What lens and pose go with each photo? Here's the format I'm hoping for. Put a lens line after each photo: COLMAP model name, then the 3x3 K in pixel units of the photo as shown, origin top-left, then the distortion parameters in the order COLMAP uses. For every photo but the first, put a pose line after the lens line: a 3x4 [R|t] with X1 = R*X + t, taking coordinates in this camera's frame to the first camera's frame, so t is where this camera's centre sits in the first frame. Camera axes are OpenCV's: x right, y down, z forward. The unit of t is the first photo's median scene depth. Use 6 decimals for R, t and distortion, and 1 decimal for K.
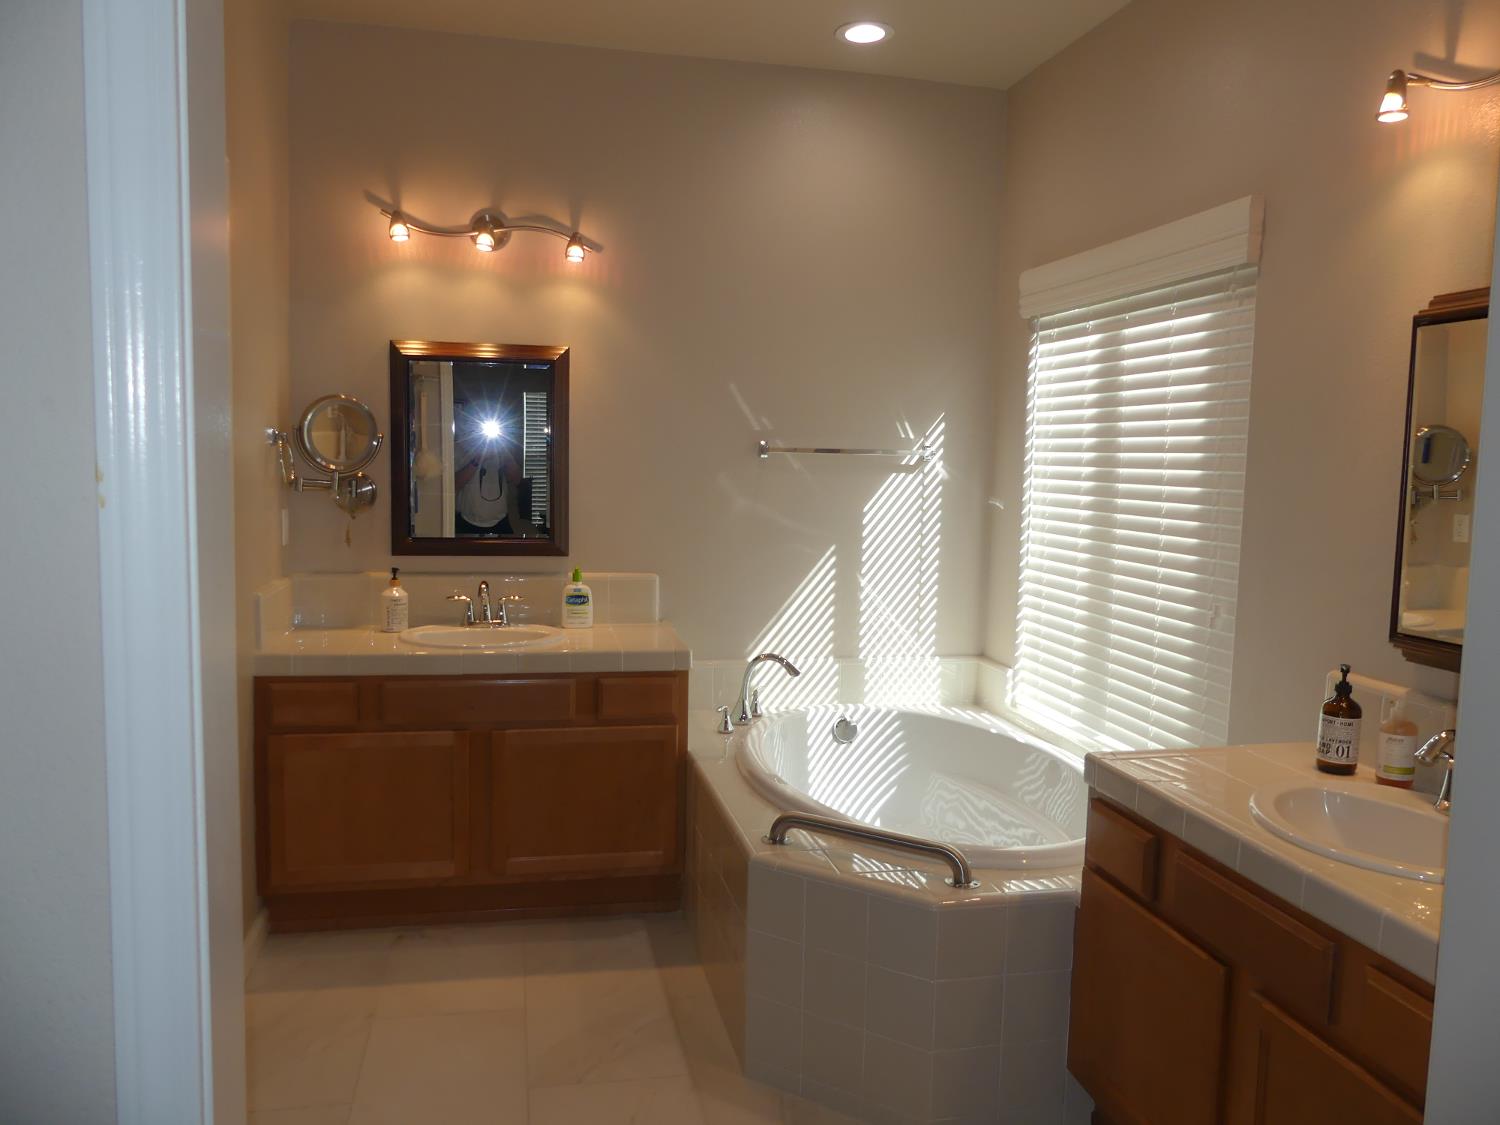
lens RADIAL K [[1122.8, 0, 750.4], [0, 1122.8, 561.2], [0, 0, 1]] dist [-0.037285, 0.033939]
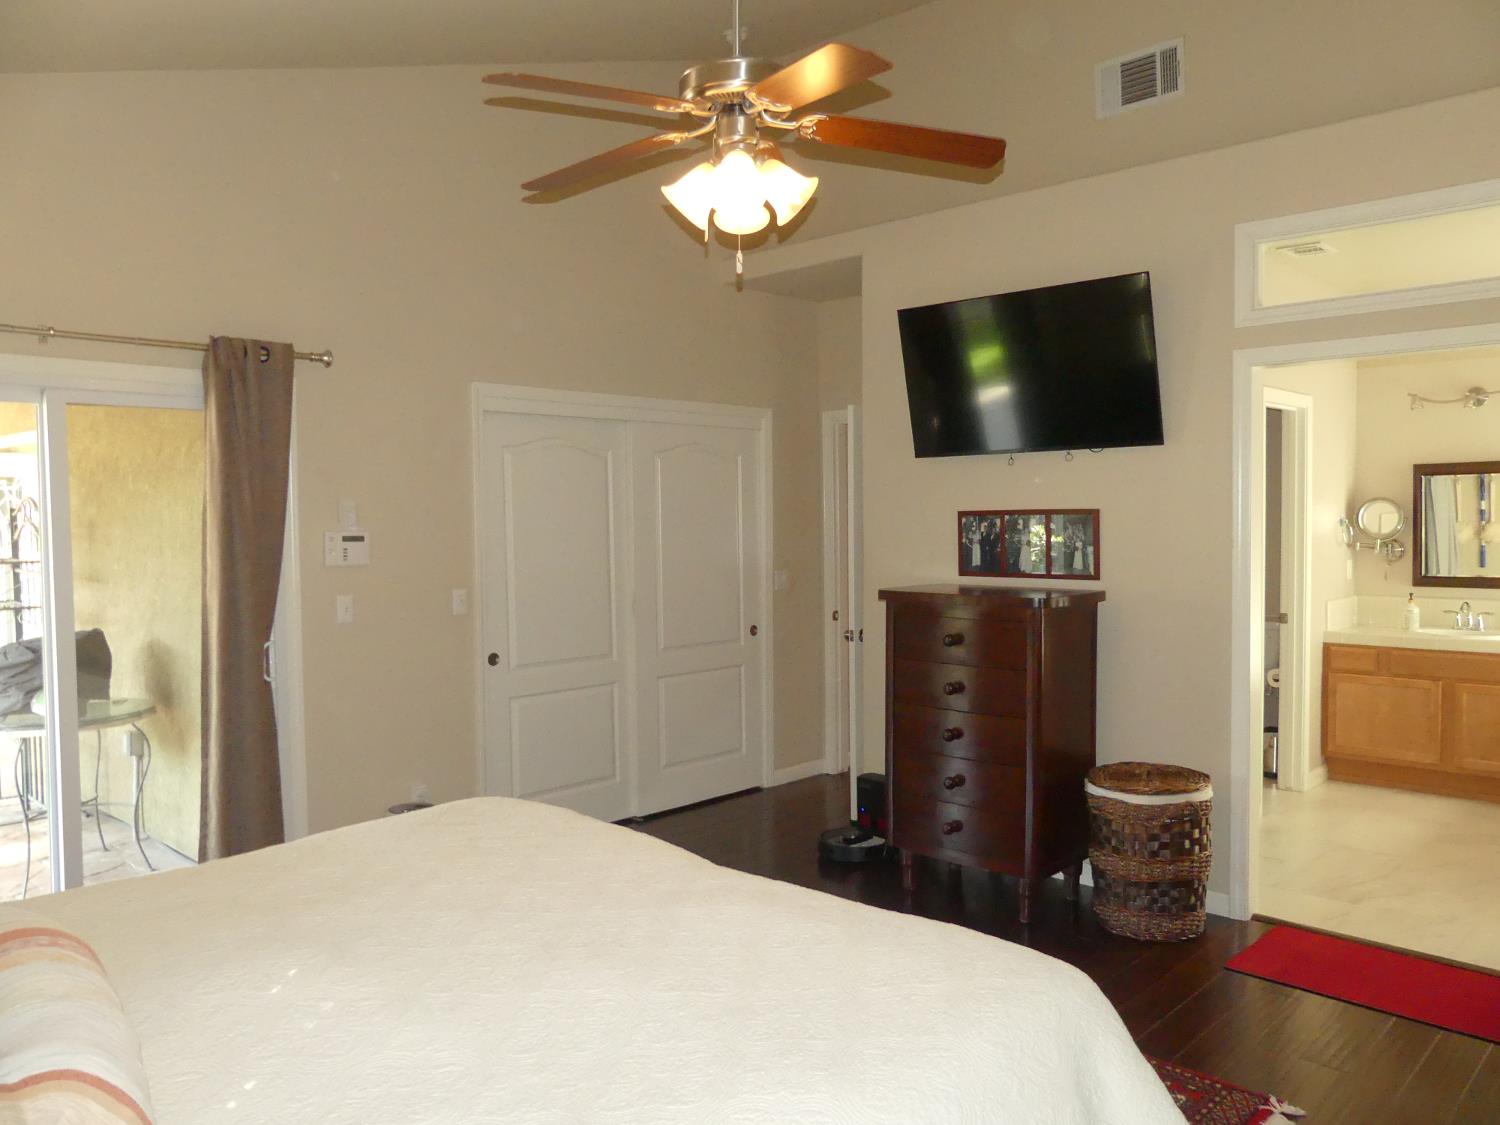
lens RADIAL K [[1122.8, 0, 748.8], [0, 1122.8, 559.2], [0, 0, 1]] dist [-0.037285, 0.033939]
pose [[0.555180, -0.001532, -0.831729, 0.564024], [-0.053343, 0.997874, -0.037444, 0.074422], [0.830018, 0.065155, 0.553917, -0.845079]]
